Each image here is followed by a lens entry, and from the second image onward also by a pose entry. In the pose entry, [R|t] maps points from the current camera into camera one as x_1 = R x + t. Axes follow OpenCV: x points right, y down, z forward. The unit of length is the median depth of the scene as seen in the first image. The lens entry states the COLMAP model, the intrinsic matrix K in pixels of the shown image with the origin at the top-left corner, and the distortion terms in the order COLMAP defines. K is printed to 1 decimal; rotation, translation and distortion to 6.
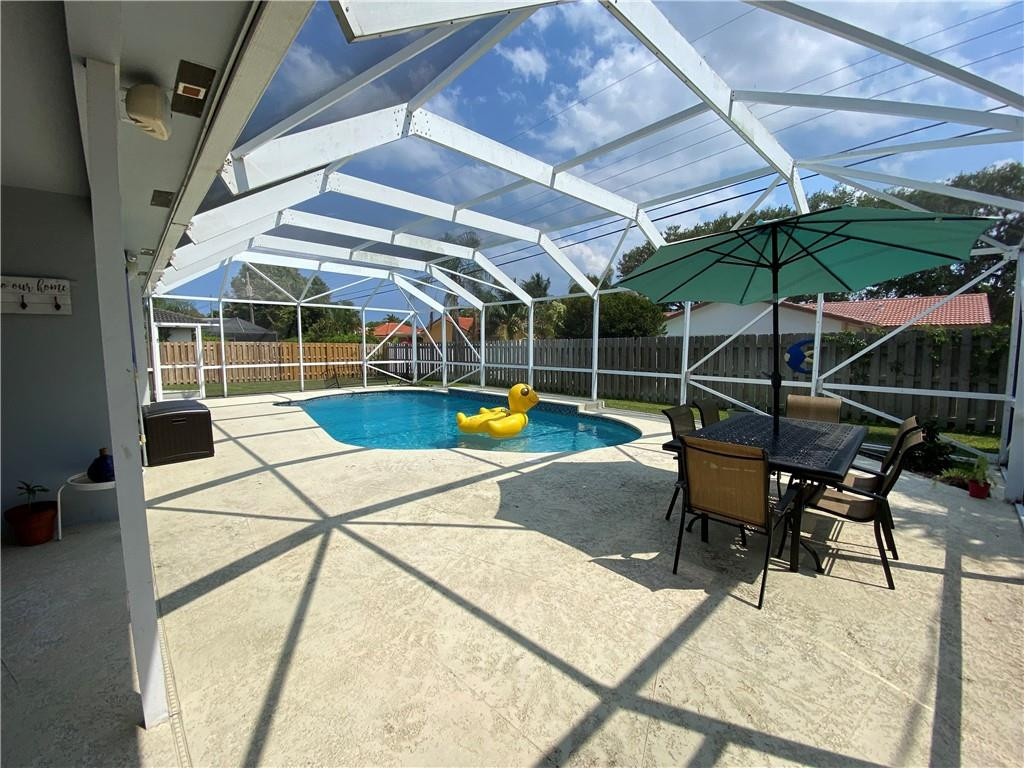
lens RADIAL K [[416.9, 0, 507.9], [0, 416.9, 382.1], [0, 0, 1]] dist [0.015277, -0.013852]
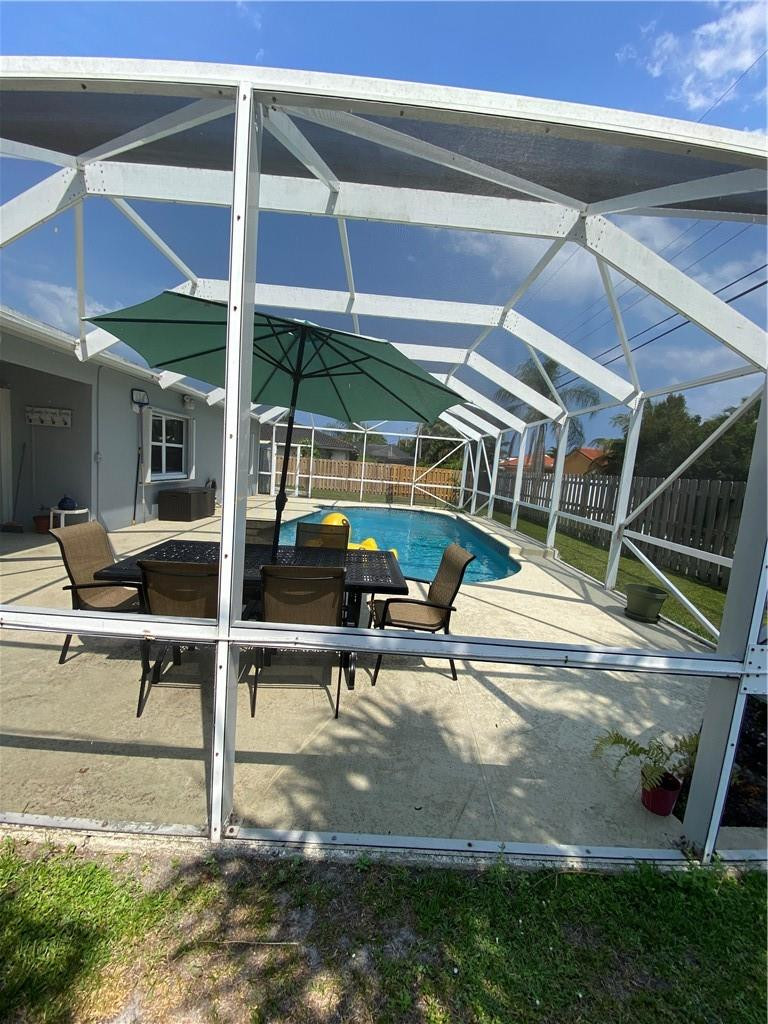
lens RADIAL K [[416.9, 0, 384.0], [0, 416.9, 512.0], [0, 0, 1]] dist [0.015277, -0.013852]
pose [[0.734787, 0.131886, -0.665353, 1.255638], [-0.136980, 0.989557, 0.044875, -0.044470], [0.664323, 0.058166, 0.745179, 0.428584]]
